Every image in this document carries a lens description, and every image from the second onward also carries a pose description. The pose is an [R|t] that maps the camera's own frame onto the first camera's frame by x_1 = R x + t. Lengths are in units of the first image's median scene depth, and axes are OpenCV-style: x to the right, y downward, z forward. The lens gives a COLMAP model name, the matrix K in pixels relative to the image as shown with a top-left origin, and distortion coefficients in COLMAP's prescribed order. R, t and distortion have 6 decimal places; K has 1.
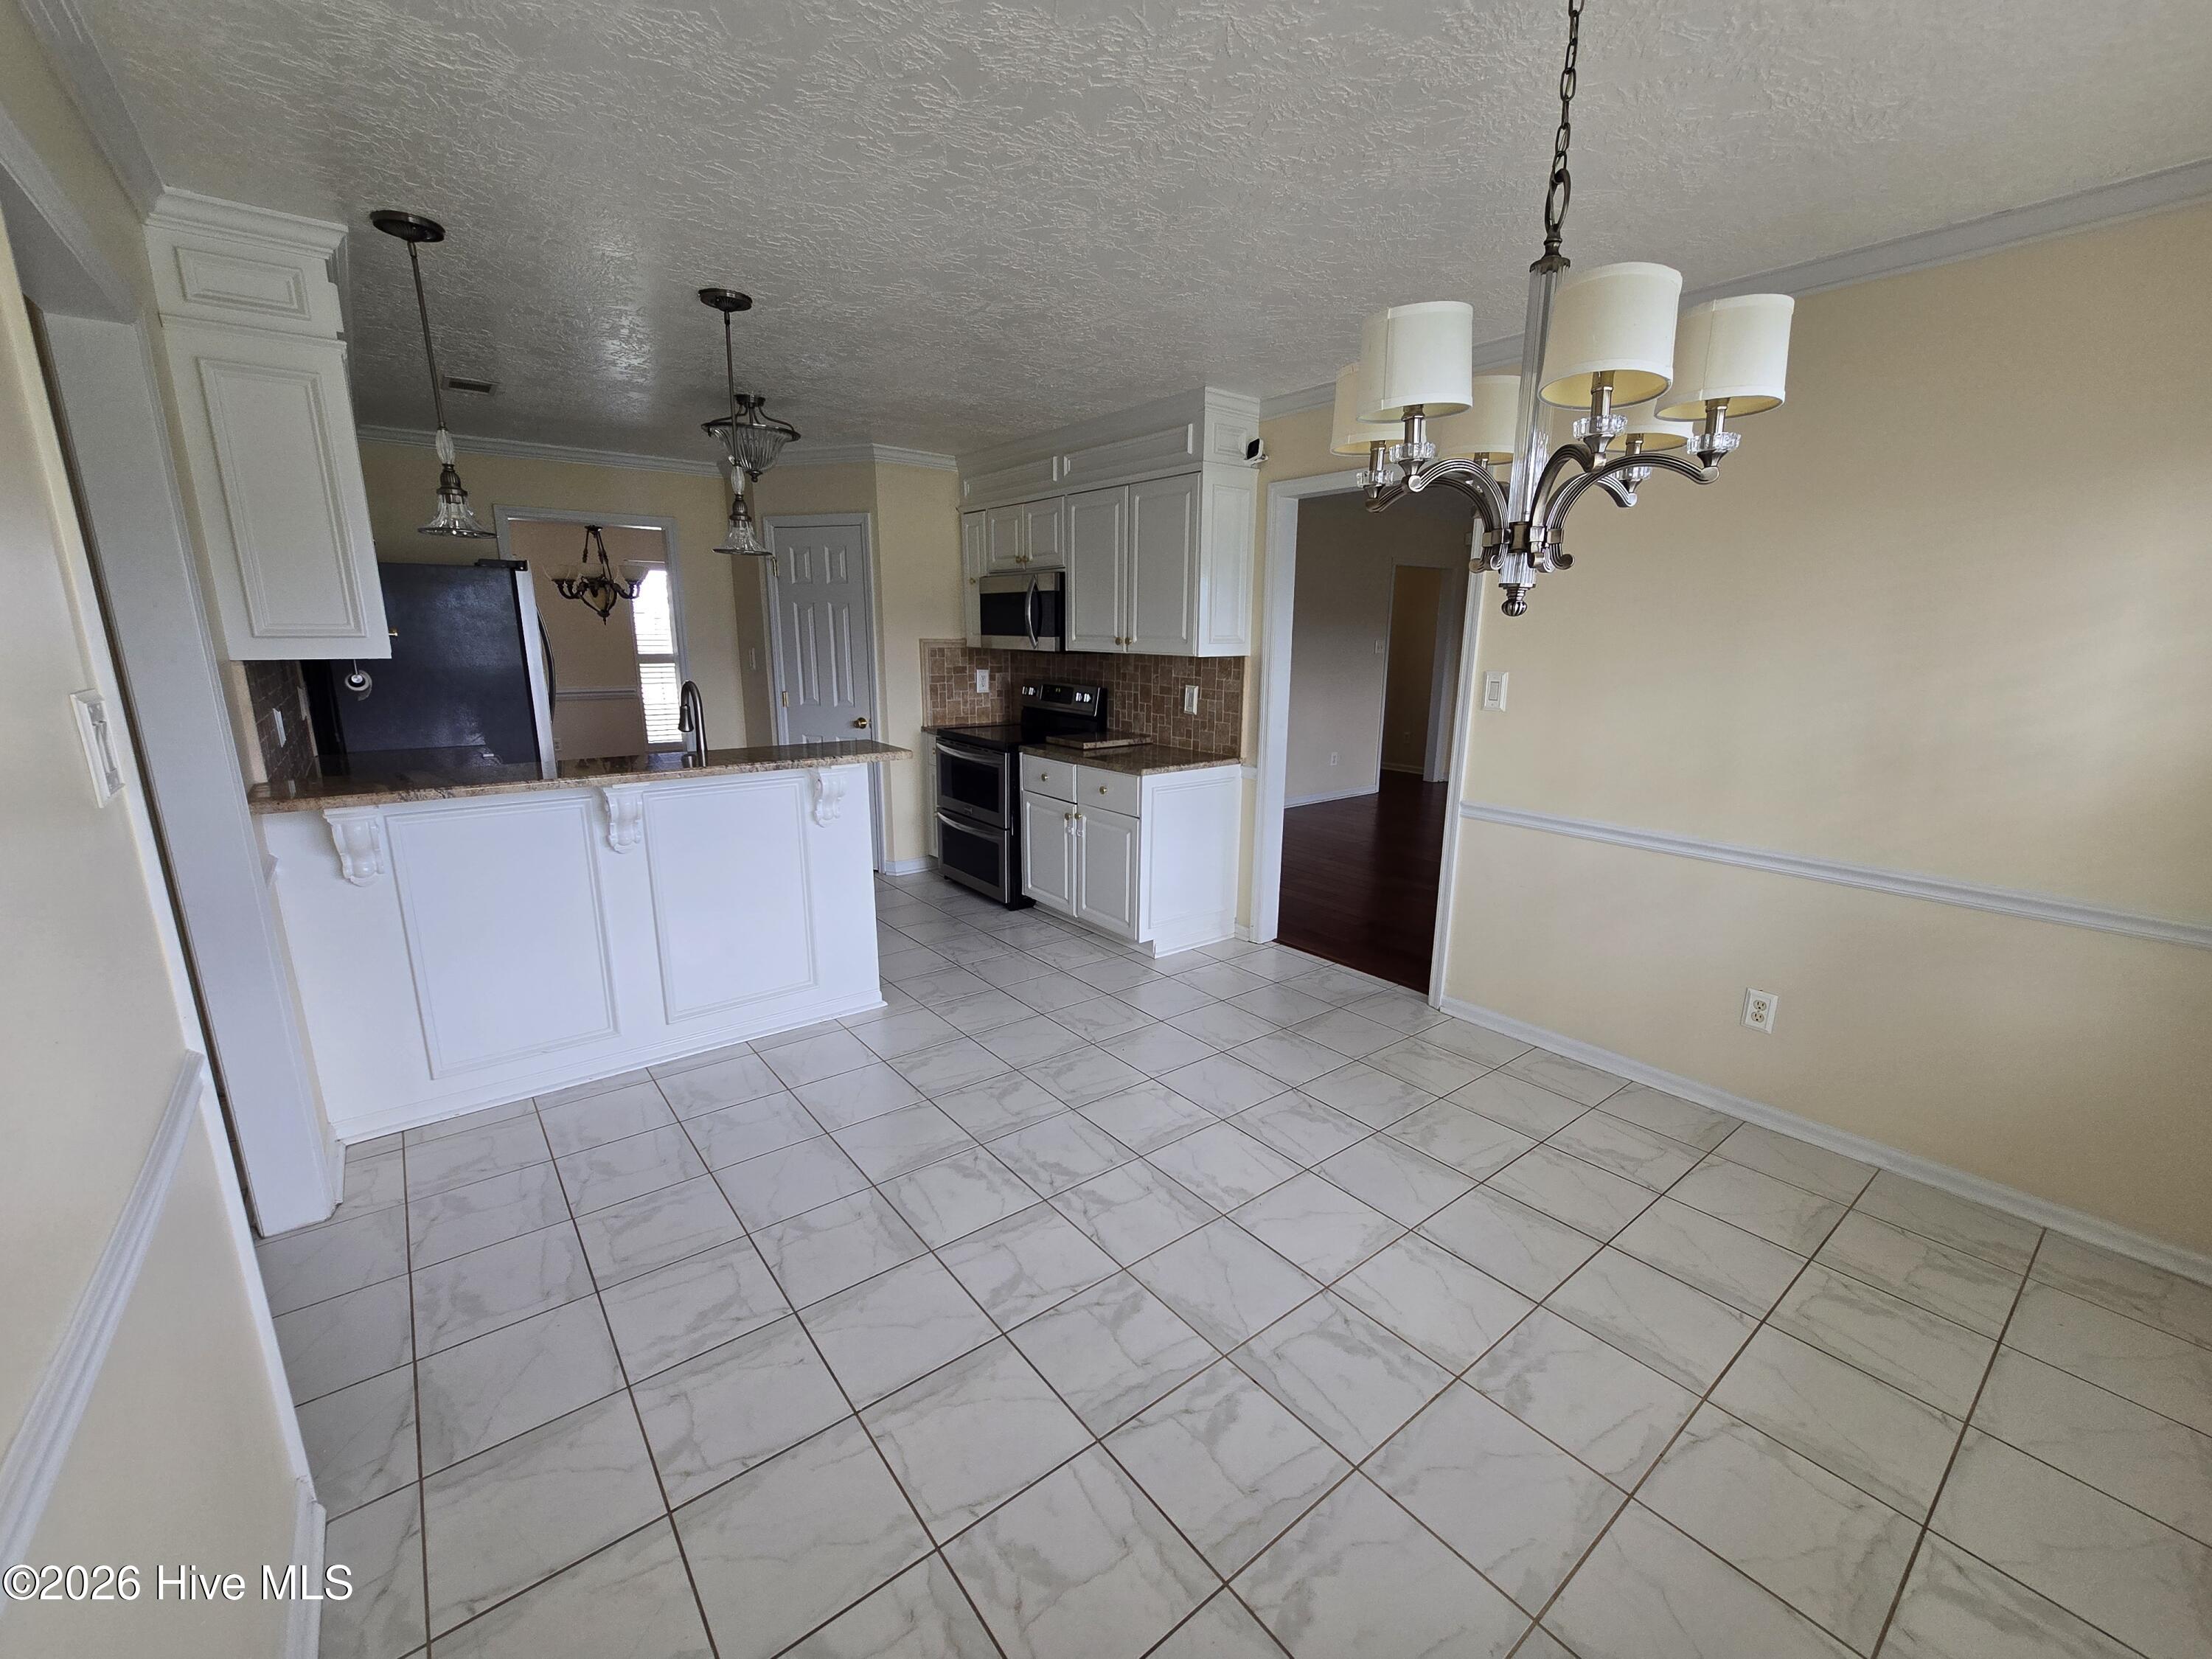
lens RADIAL K [[910.2, 0, 1099.1], [0, 910.2, 839.2], [0, 0, 1]] dist [0.002828, -0.000165]
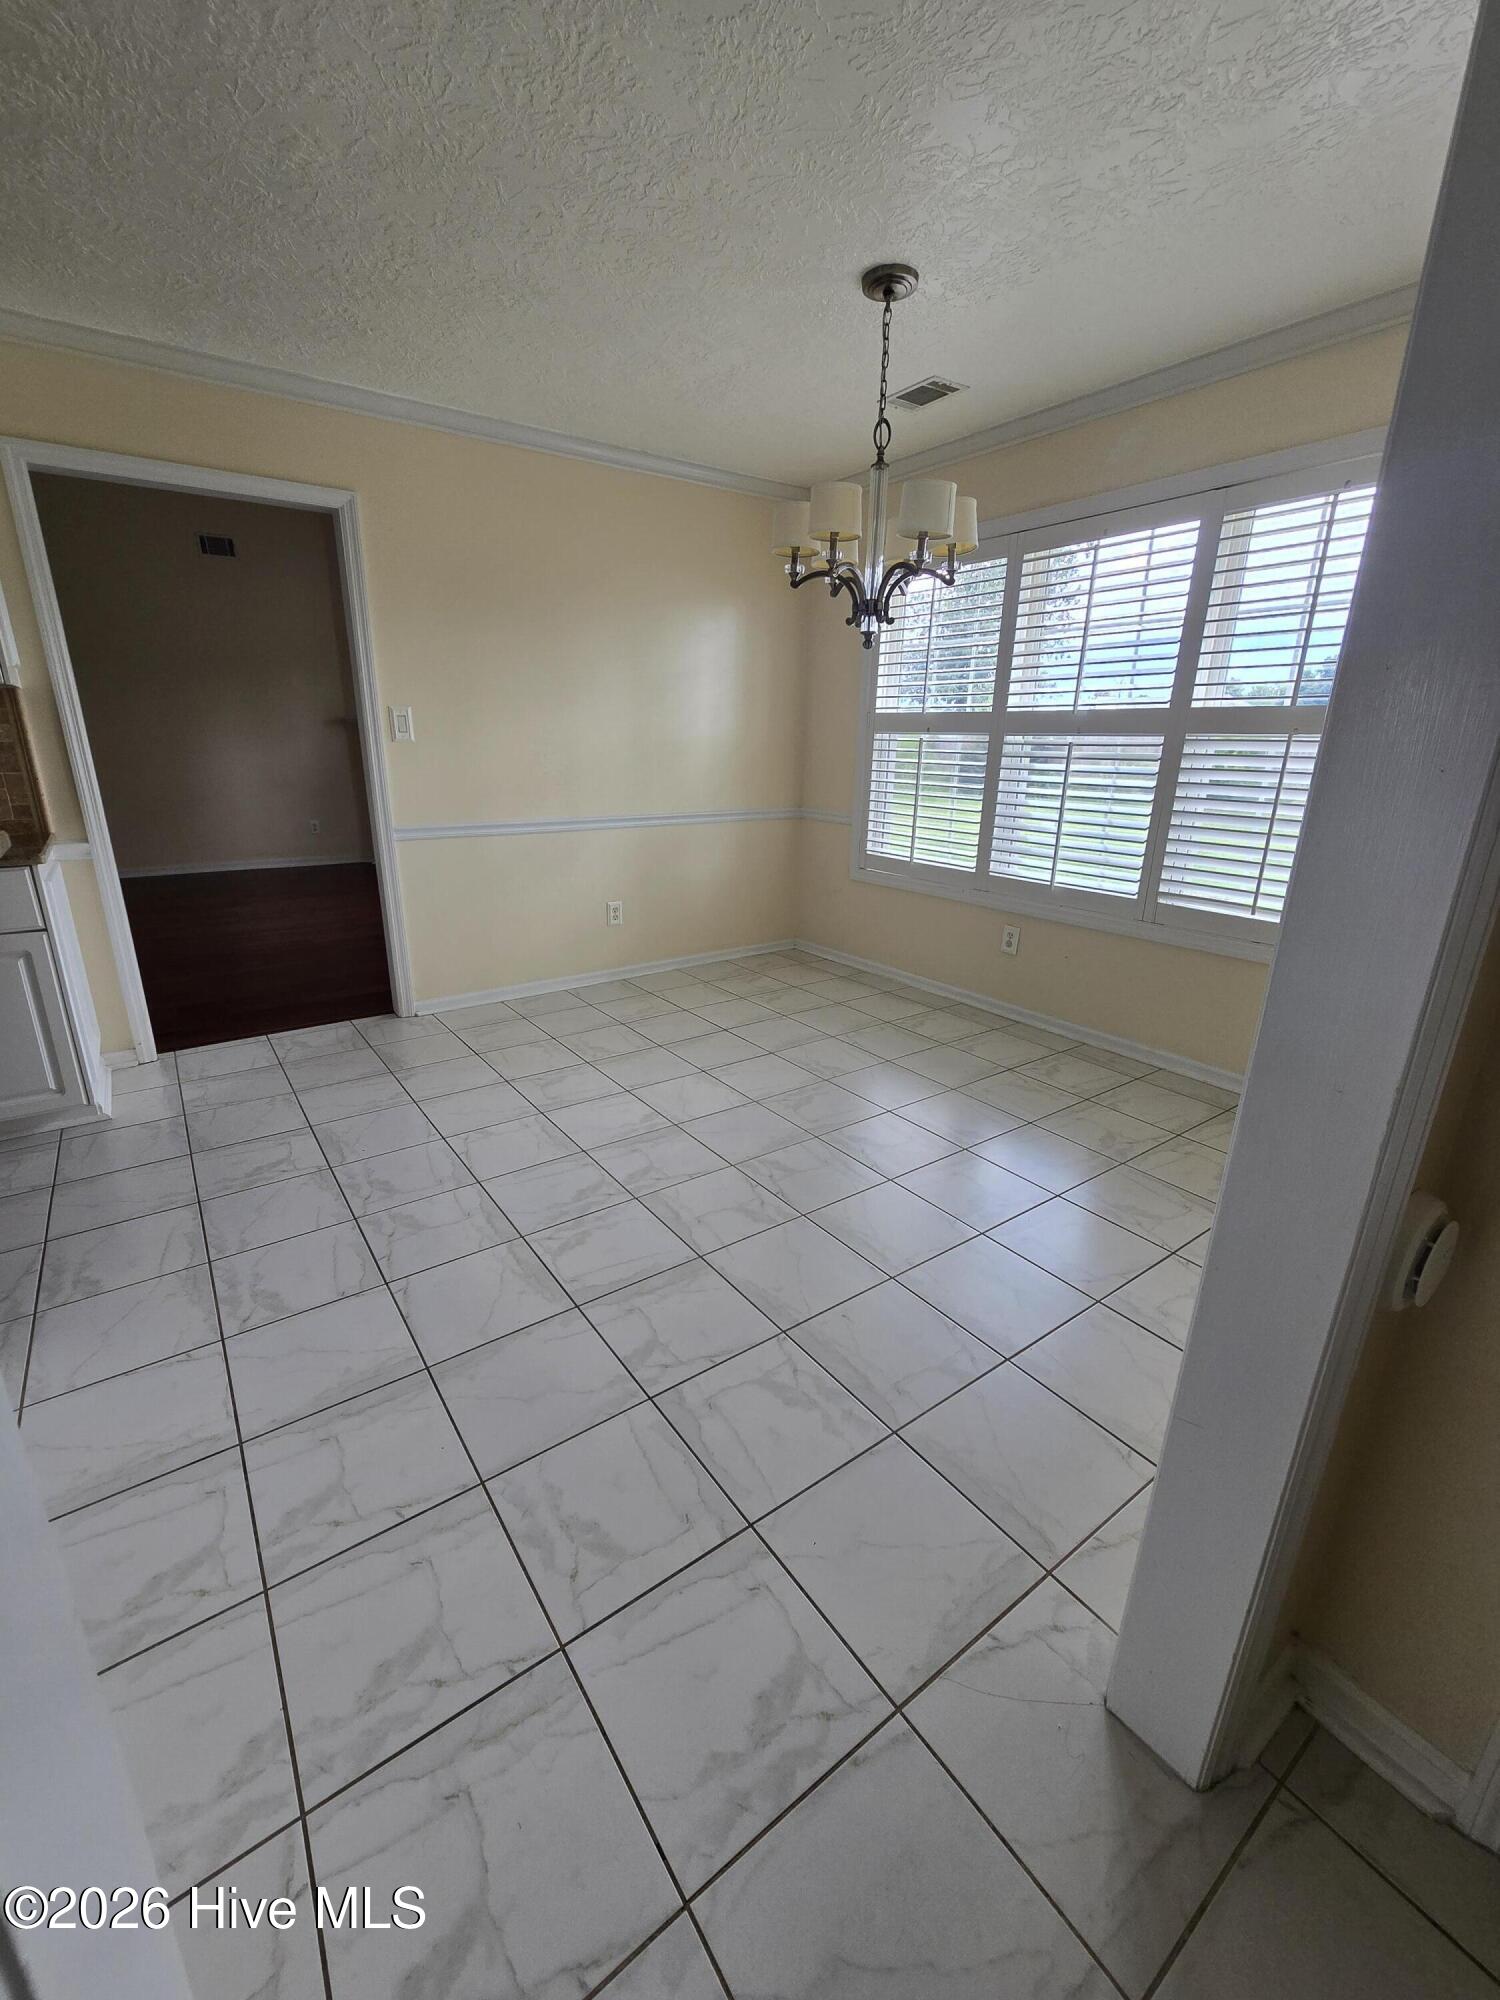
lens RADIAL K [[823.0, 0, 750.0], [0, 823.0, 1000.0], [0, 0, 1]] dist [0.002828, -0.000165]
pose [[0.035399, -0.311299, 0.949653, -0.828613], [0.214826, 0.930404, 0.296981, -0.067938], [-0.976011, 0.193497, 0.099811, 0.679784]]
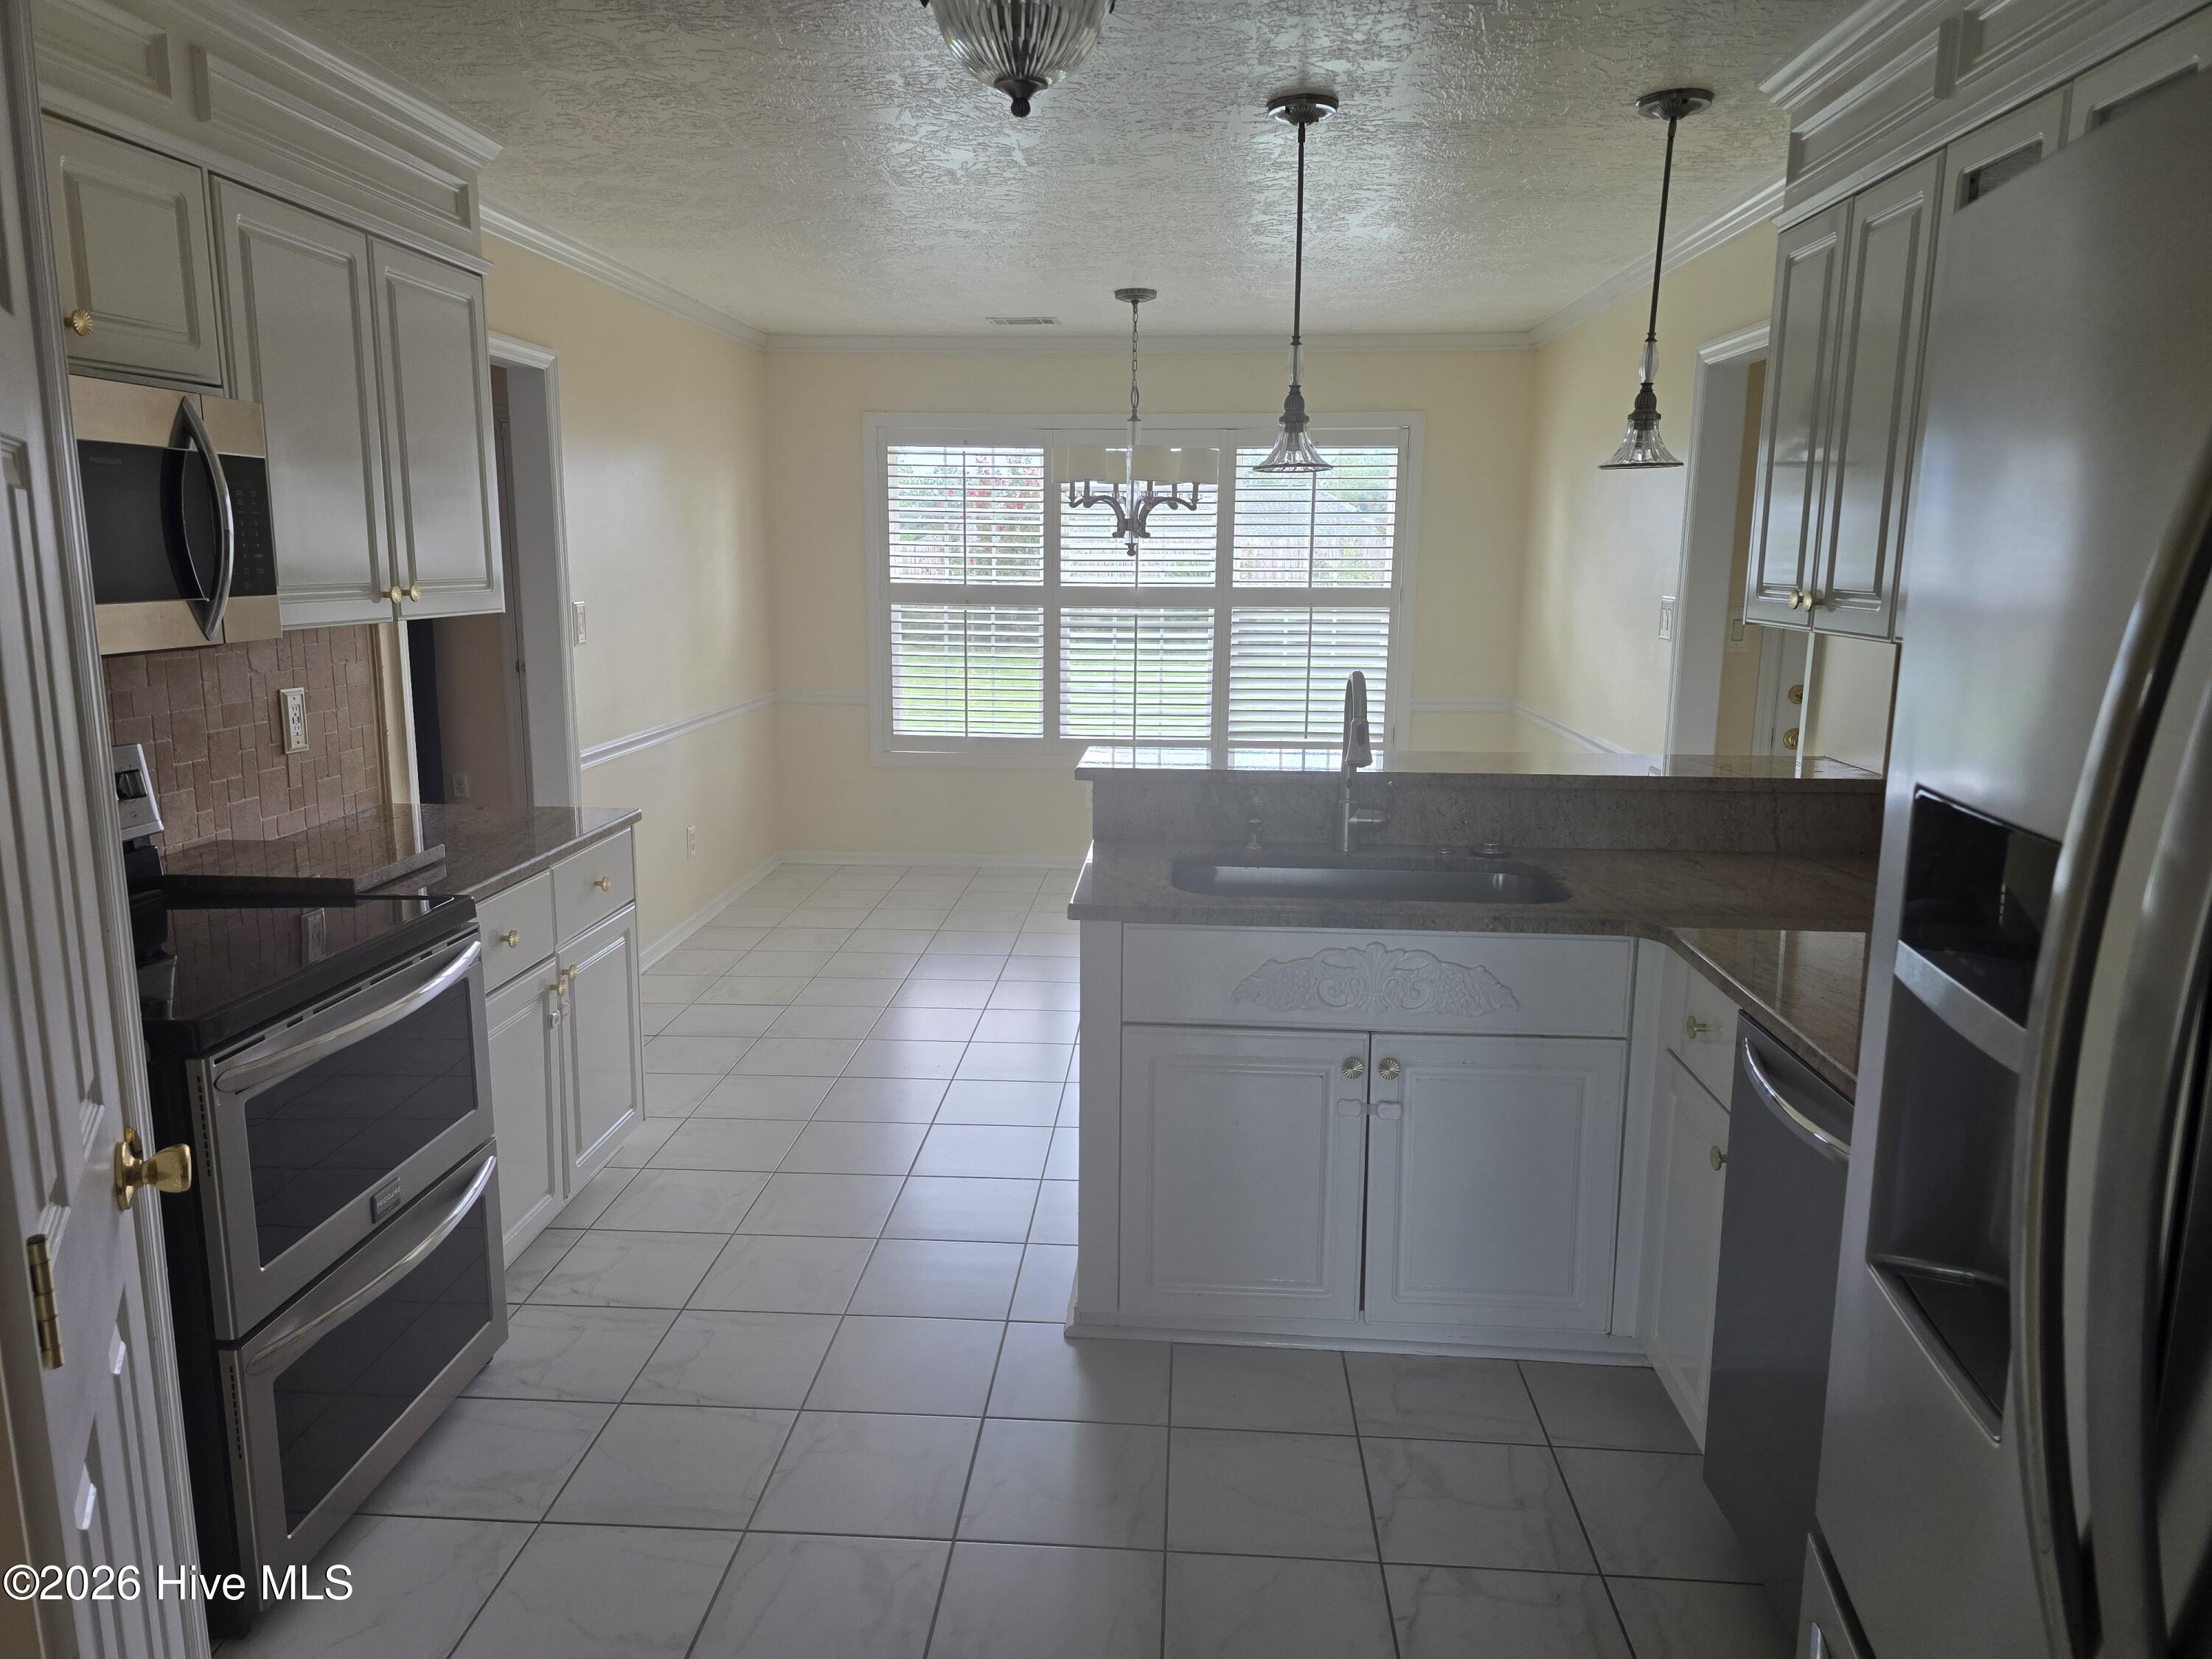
lens RADIAL K [[1471.4, 0, 1106.0], [0, 1471.4, 829.5], [0, 0, 1]] dist [0.053481, -0.000064]
pose [[-0.748359, -0.137460, 0.648894, -1.190416], [0.136381, 0.925500, 0.353342, -0.537539], [-0.649122, 0.352923, -0.673859, 2.196013]]
